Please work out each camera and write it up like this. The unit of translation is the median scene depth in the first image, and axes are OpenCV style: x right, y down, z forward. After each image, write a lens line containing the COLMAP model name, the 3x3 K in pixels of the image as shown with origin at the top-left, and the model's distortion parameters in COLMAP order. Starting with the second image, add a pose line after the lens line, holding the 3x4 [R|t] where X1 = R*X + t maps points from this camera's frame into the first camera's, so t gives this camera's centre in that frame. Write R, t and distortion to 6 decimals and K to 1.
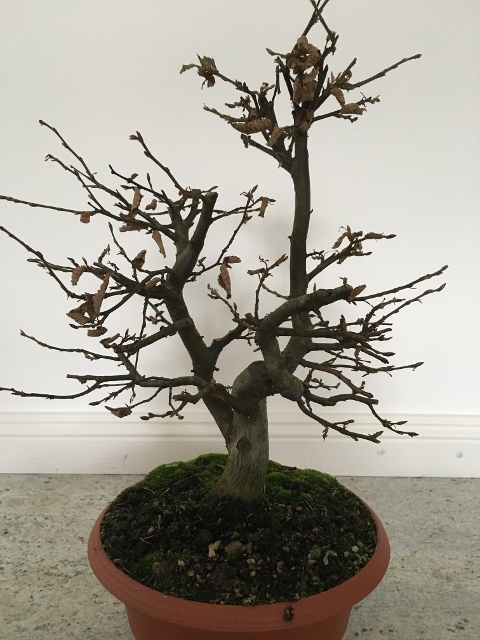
lens RADIAL K [[545.2, 0, 243.4], [0, 545.2, 317.1], [0, 0, 1]] dist [0.067523, -0.135747]
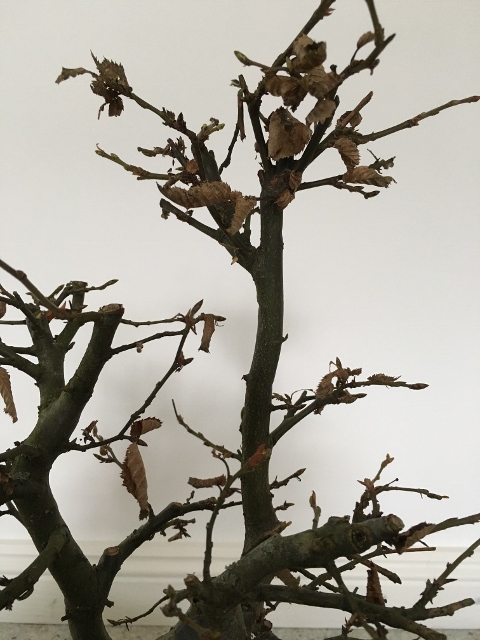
lens RADIAL K [[545.2, 0, 243.4], [0, 545.2, 317.1], [0, 0, 1]] dist [0.067523, -0.135747]
pose [[0.975351, 0.019187, 0.219825, -0.050606], [-0.000679, 0.996469, -0.083965, -0.172044], [-0.220659, 0.081746, 0.971919, 0.452823]]
